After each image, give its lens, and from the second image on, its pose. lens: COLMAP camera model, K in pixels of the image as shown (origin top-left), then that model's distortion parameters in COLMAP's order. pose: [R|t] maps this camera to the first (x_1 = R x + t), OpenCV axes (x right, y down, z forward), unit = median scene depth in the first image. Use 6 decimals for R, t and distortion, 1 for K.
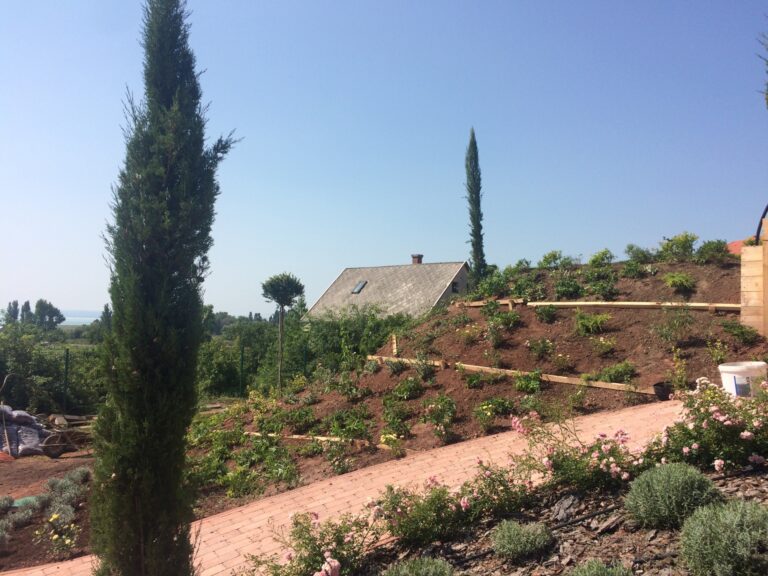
lens RADIAL K [[667.2, 0, 381.8], [0, 667.2, 269.7], [0, 0, 1]] dist [0.100381, -0.131078]
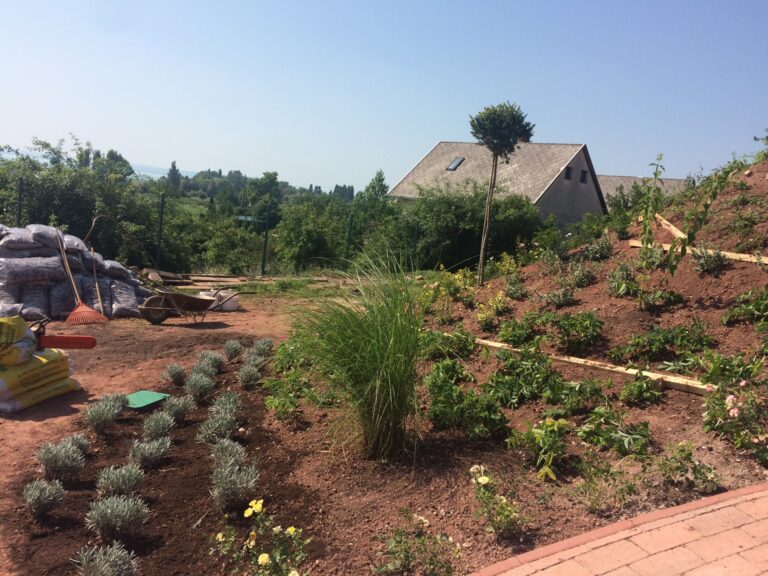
lens RADIAL K [[667.2, 0, 381.8], [0, 667.2, 269.7], [0, 0, 1]] dist [0.100381, -0.131078]
pose [[0.991734, 0.105567, -0.072935, -0.126451], [-0.091267, 0.979911, 0.177327, 0.036928], [0.090190, -0.169204, 0.981446, 0.192648]]
